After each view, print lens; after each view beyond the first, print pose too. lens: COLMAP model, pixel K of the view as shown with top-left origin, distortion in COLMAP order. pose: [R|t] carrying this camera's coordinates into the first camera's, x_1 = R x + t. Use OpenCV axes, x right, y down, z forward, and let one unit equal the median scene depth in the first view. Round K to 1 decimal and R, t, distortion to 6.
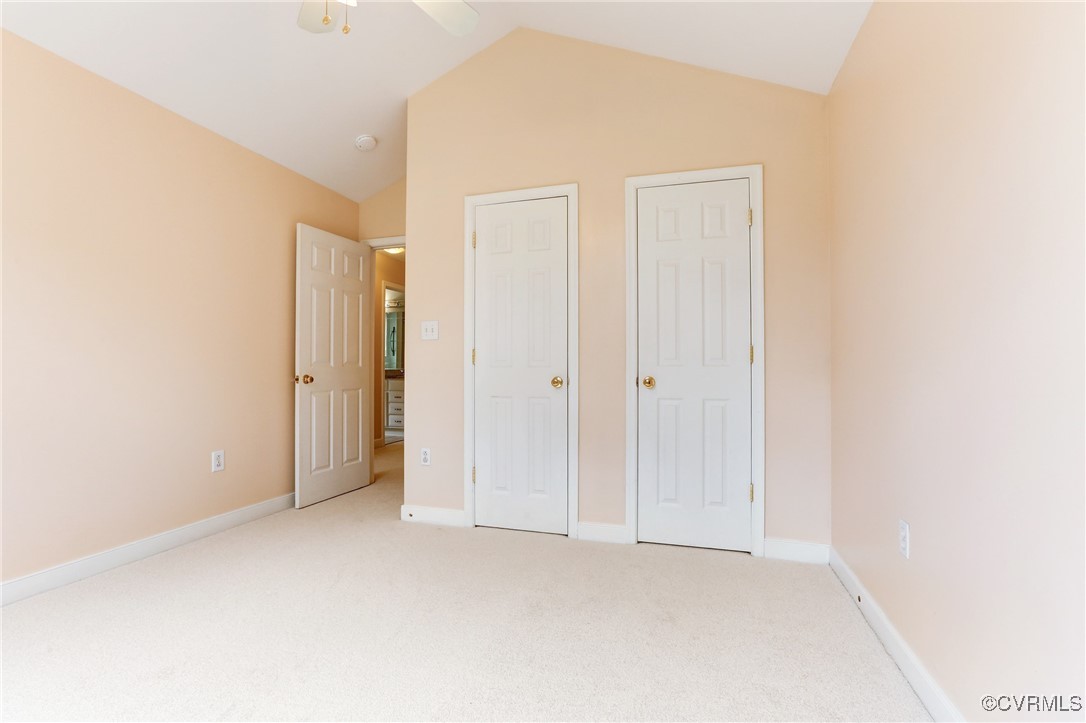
lens RADIAL K [[516.5, 0, 494.9], [0, 516.5, 363.9], [0, 0, 1]] dist [-0.012126, 0.005967]
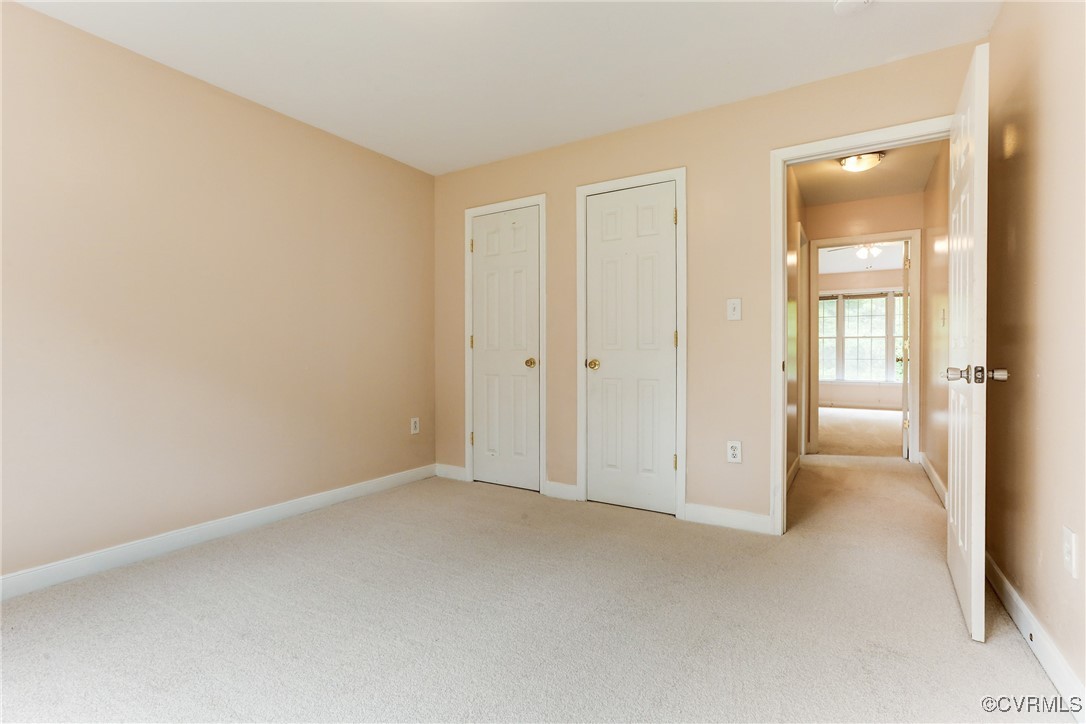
lens RADIAL K [[516.5, 0, 537.1], [0, 516.5, 359.3], [0, 0, 1]] dist [-0.012126, 0.005967]
pose [[0.965079, 0.007648, -0.261847, 0.445138], [-0.001476, 0.999717, 0.023760, -0.001566], [0.261955, -0.022544, 0.964817, -0.143110]]
